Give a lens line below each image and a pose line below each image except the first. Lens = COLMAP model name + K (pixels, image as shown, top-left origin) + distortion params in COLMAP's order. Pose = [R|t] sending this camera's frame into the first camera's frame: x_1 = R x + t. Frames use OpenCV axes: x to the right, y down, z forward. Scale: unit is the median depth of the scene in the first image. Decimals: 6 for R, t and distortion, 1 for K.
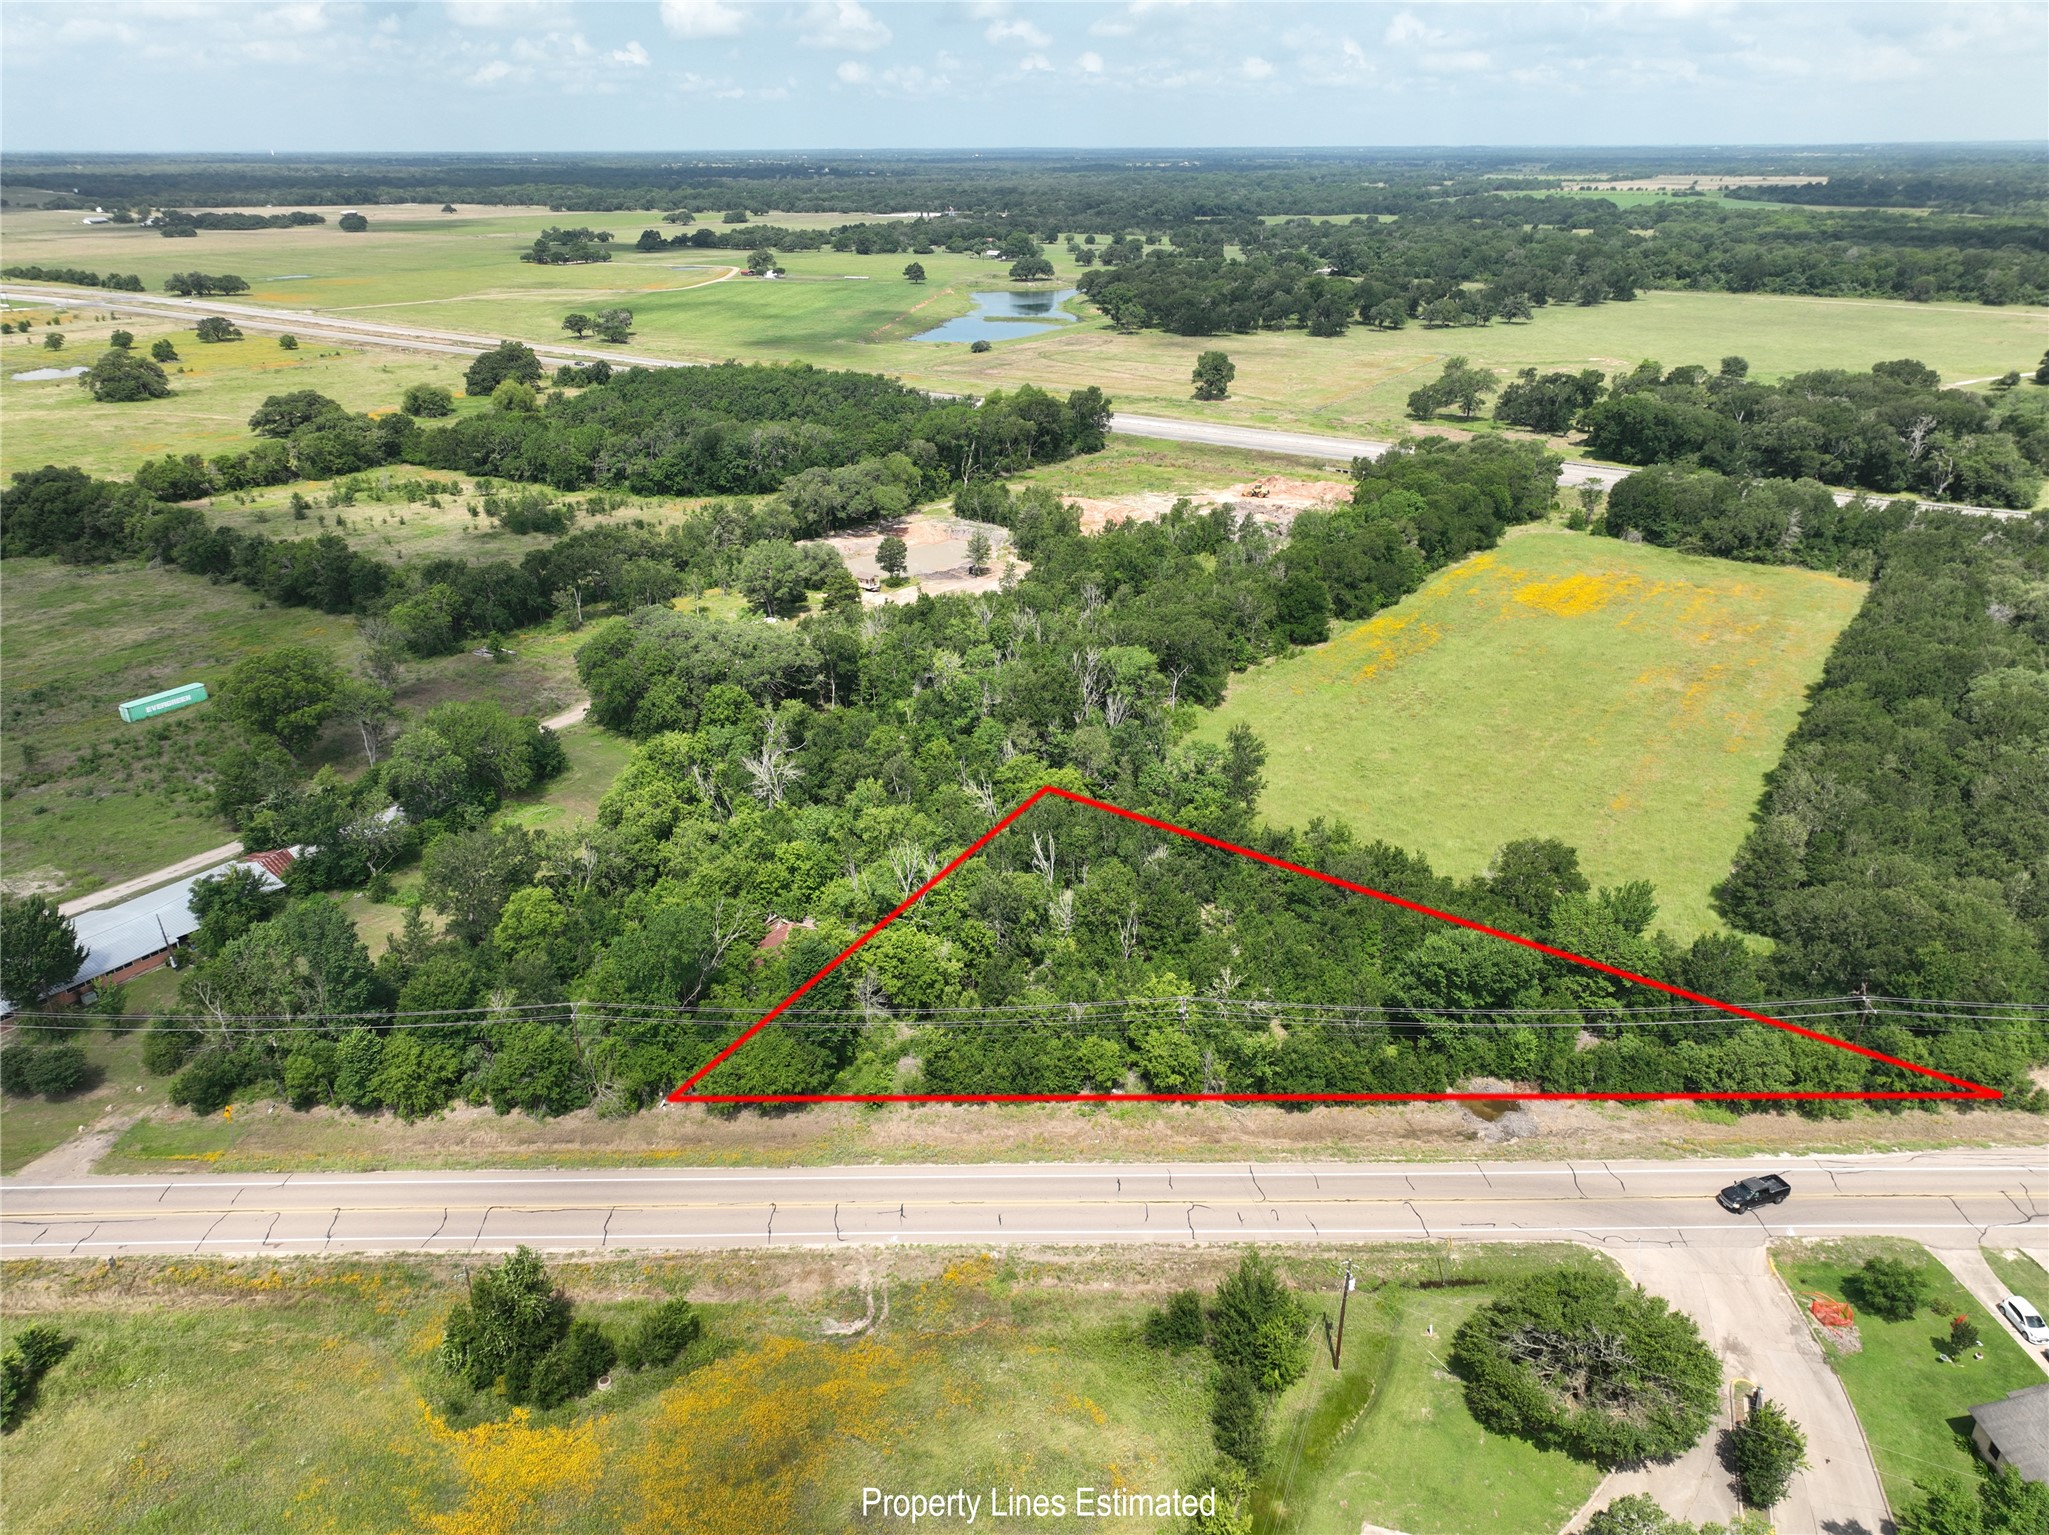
lens RADIAL K [[1437.7, 0, 1024.5], [0, 1437.7, 767.5], [0, 0, 1]] dist [-0.006141, 0.022790]
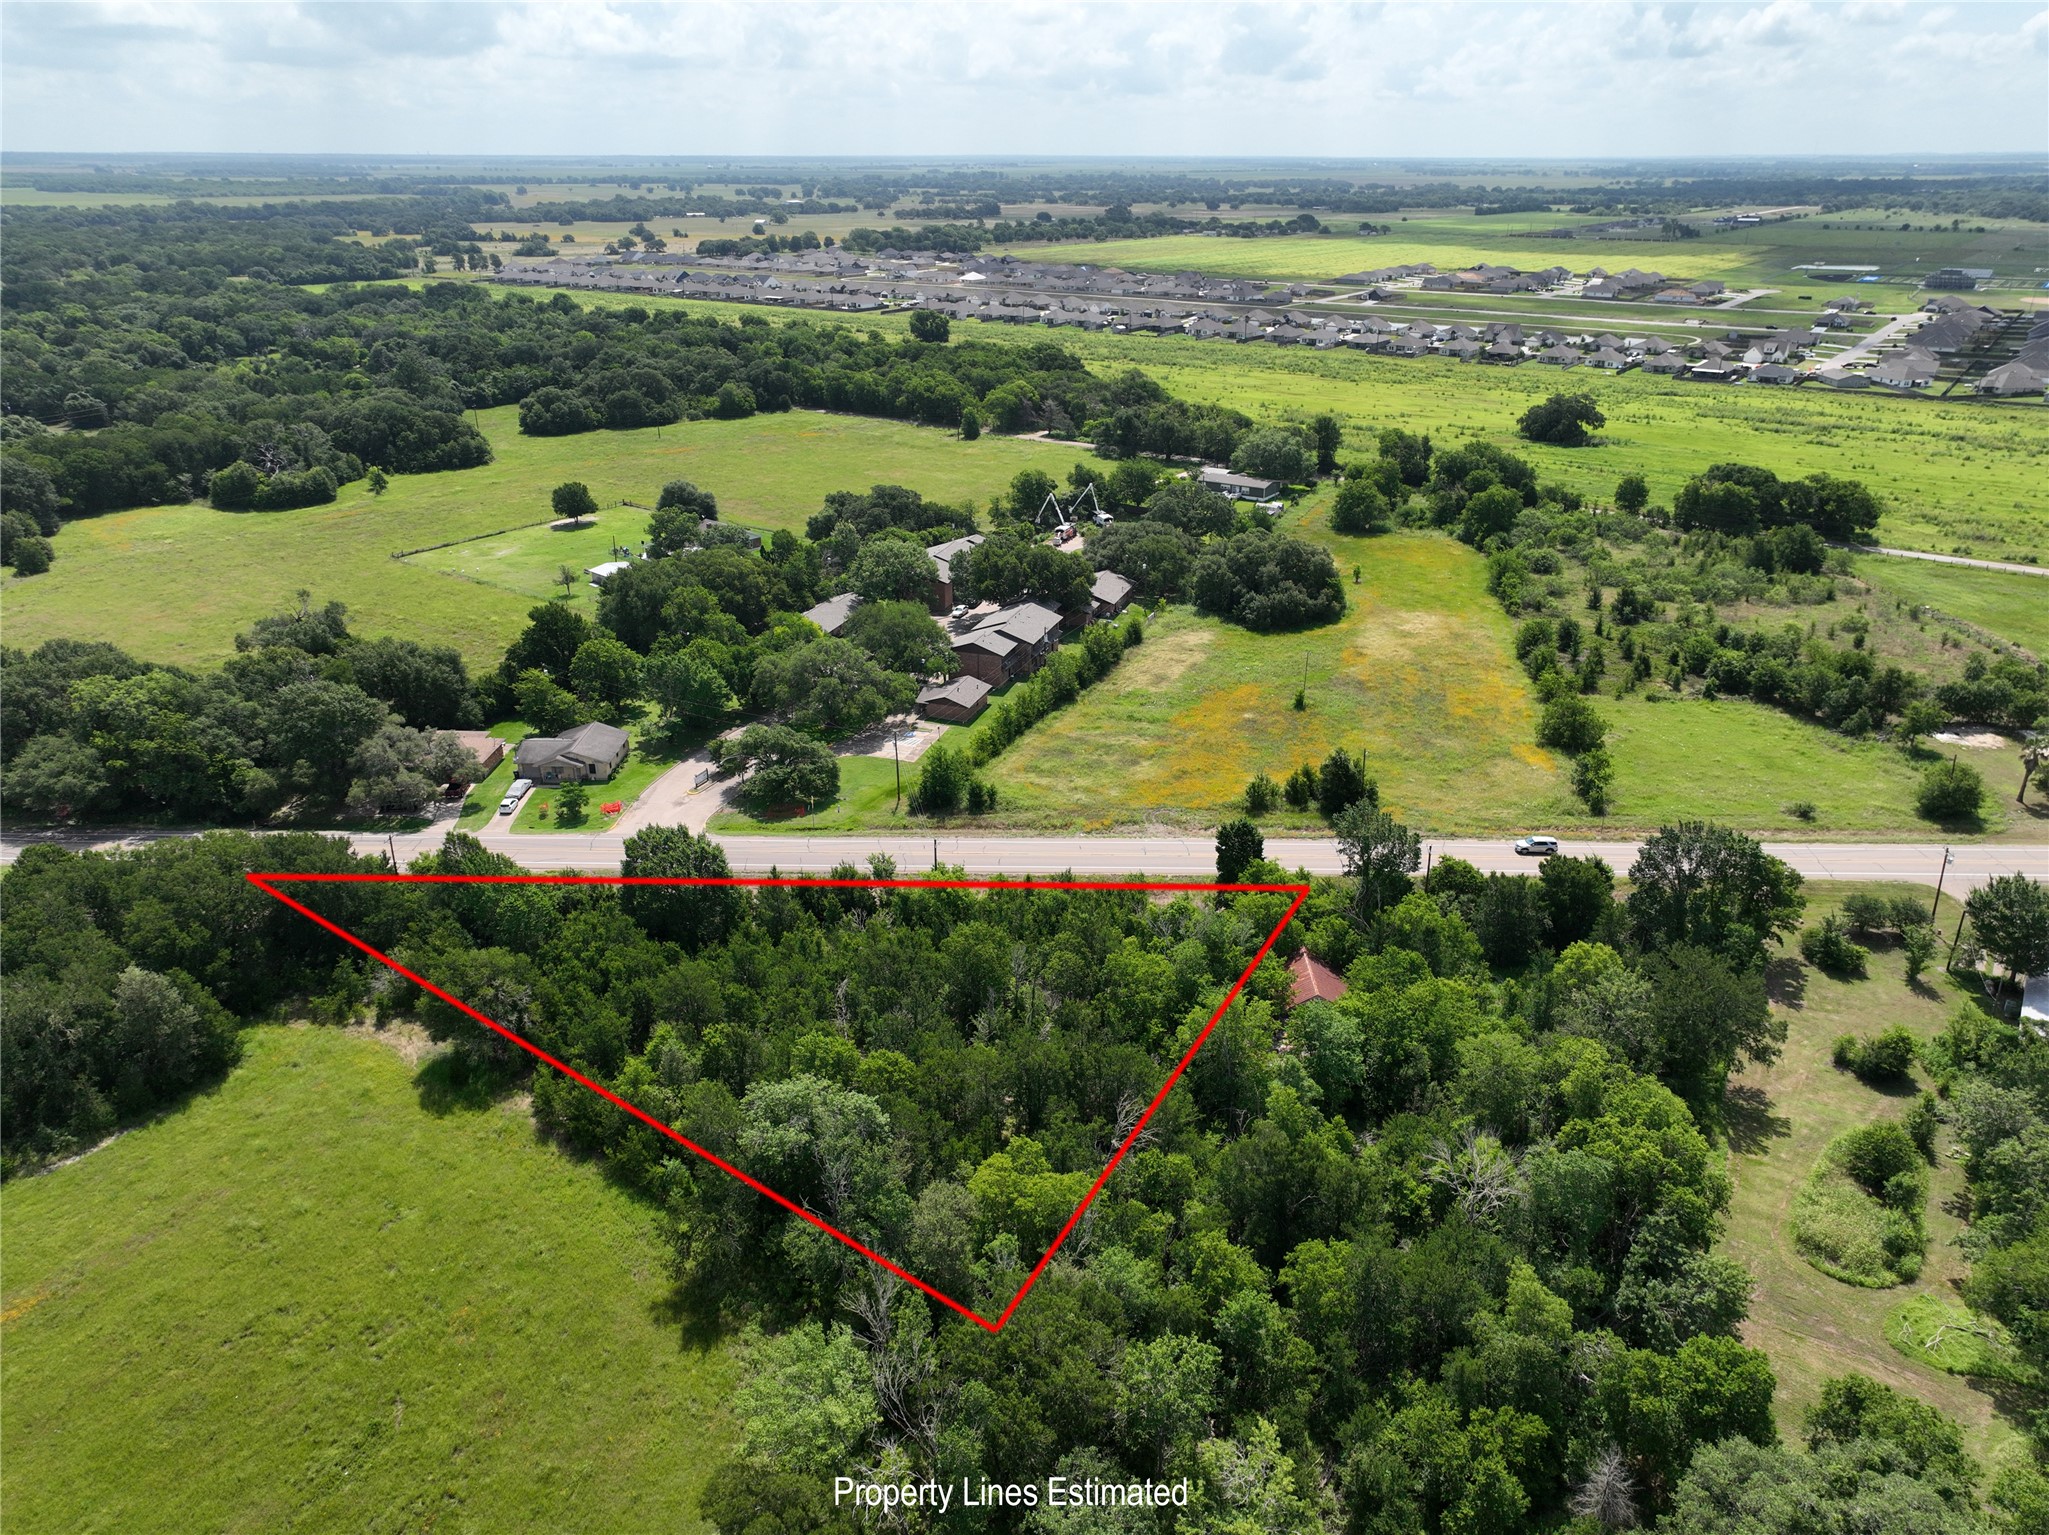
lens RADIAL K [[1437.7, 0, 1024.5], [0, 1437.7, 767.5], [0, 0, 1]] dist [-0.006141, 0.022790]
pose [[-0.999638, -0.011080, 0.024505, 0.006715], [0.010262, 0.685081, 0.728394, -0.900718], [-0.024858, 0.728382, -0.684720, 2.076531]]
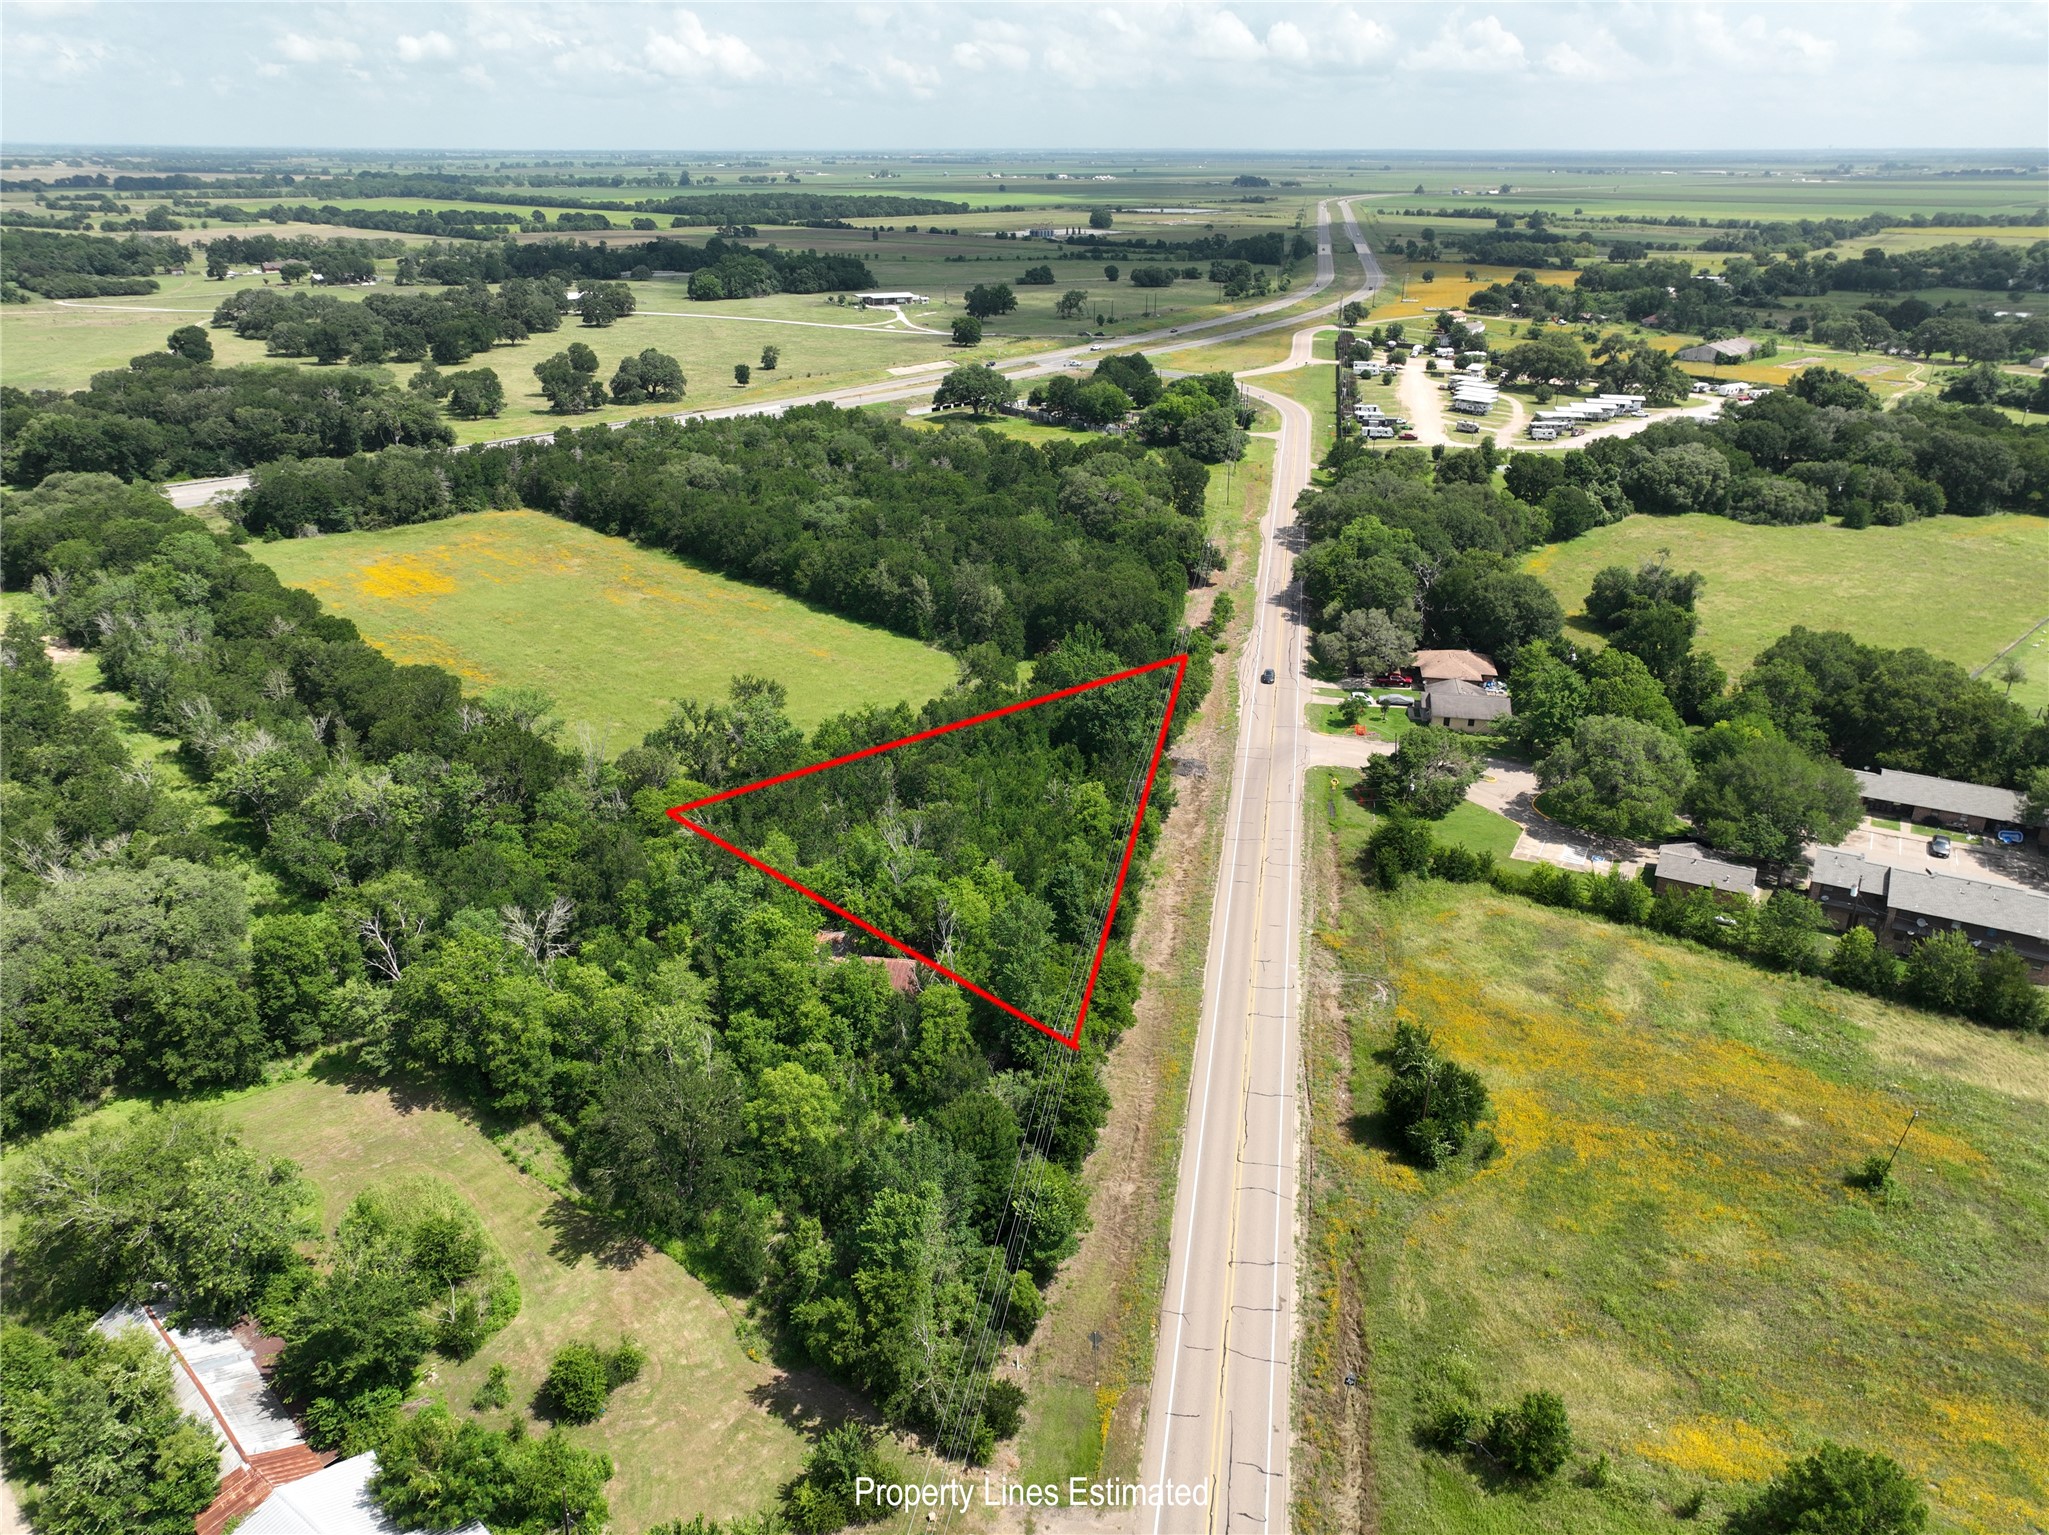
lens RADIAL K [[1427.0, 0, 1024.5], [0, 1427.0, 767.5], [0, 0, 1]] dist [0.005485, 0.007794]
pose [[0.190651, -0.389757, 0.900967, -1.290915], [0.390986, 0.872011, 0.294495, -0.325523], [-0.900434, 0.296120, 0.318639, 0.763644]]
